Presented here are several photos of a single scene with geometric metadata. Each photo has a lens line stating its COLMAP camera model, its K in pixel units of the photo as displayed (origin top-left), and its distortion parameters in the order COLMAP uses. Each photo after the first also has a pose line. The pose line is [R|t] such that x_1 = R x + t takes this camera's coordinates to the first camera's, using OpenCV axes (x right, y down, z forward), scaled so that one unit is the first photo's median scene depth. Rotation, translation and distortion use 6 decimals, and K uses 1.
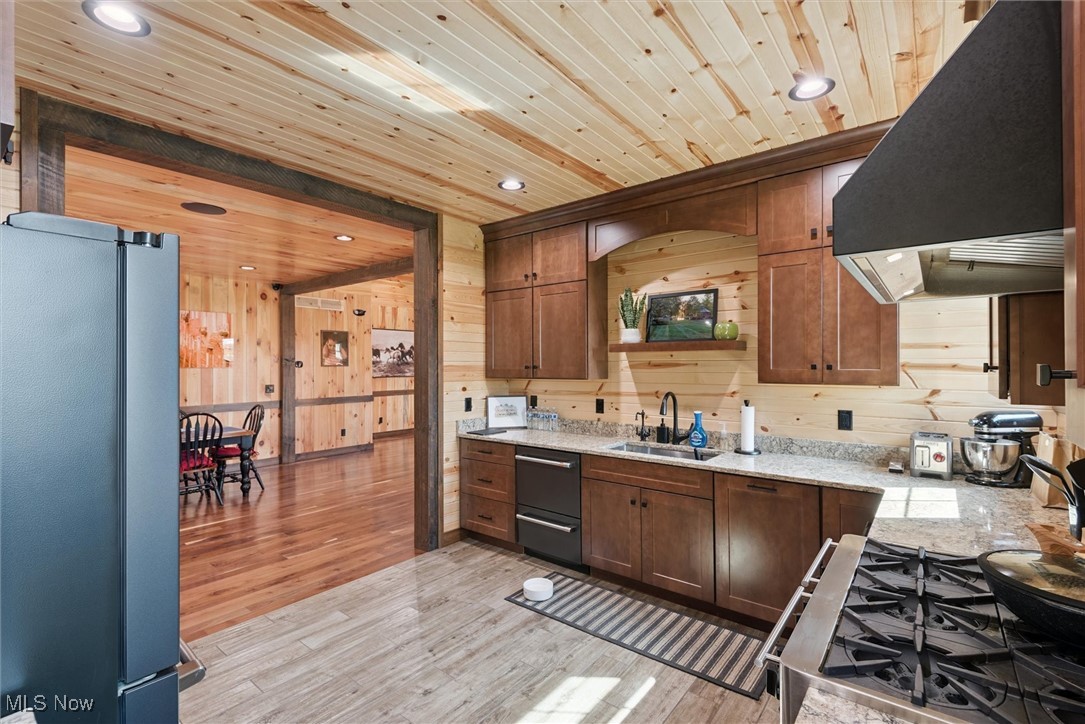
lens RADIAL K [[487.9, 0, 543.1], [0, 487.9, 360.0], [0, 0, 1]] dist [0.037744, -0.024039]
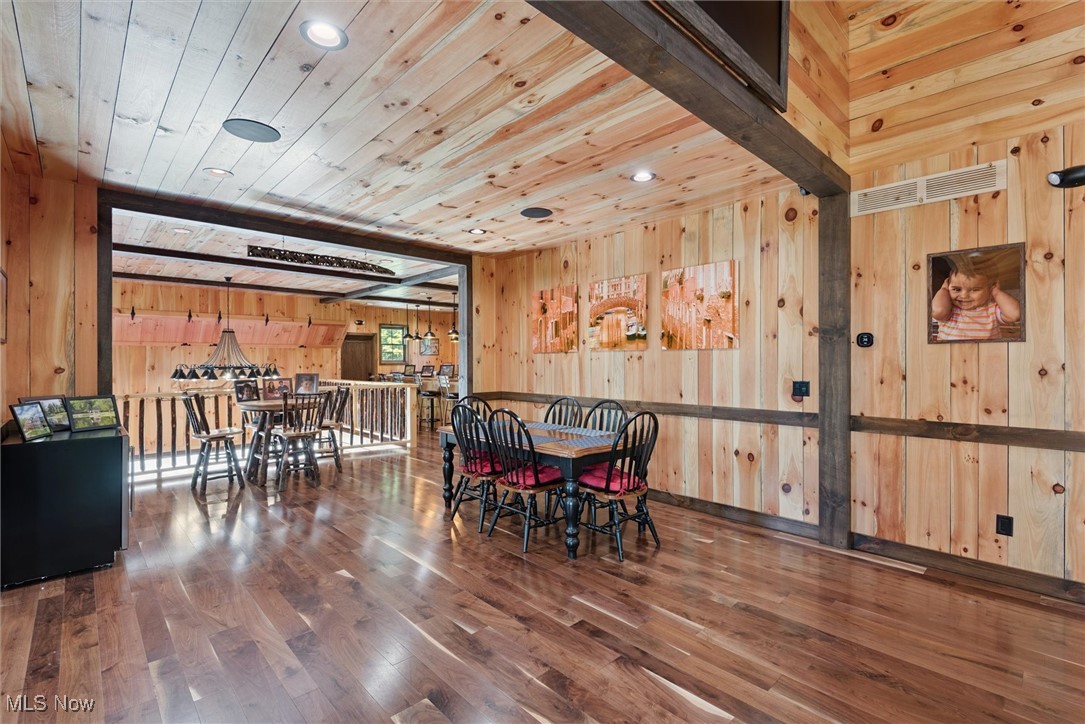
lens RADIAL K [[487.9, 0, 543.1], [0, 487.9, 360.0], [0, 0, 1]] dist [0.037744, -0.024039]
pose [[-0.134883, 0.003619, -0.990855, -0.003107], [0.010851, 0.999939, 0.002175, 0.048156], [0.990802, -0.010458, -0.134914, 1.605010]]
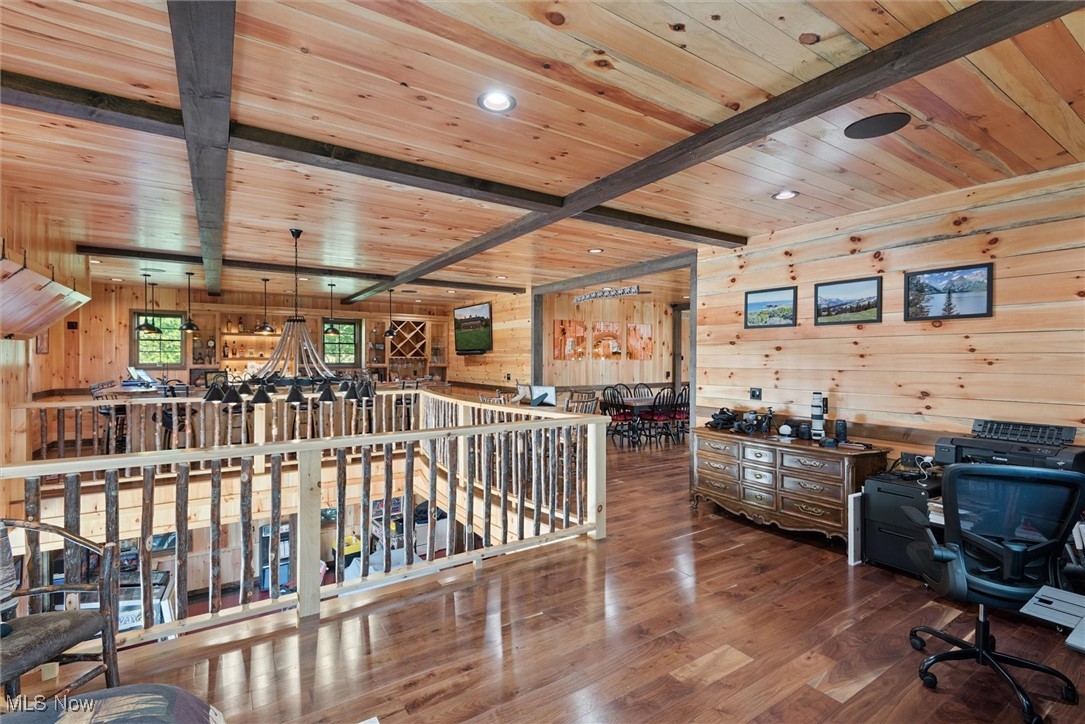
lens RADIAL K [[487.9, 0, 543.1], [0, 487.9, 360.0], [0, 0, 1]] dist [0.037744, -0.024039]
pose [[0.951672, 0.009090, -0.306980, -0.926564], [-0.006029, 0.999922, 0.010916, 0.002569], [0.307056, -0.008538, 0.951653, -1.059325]]
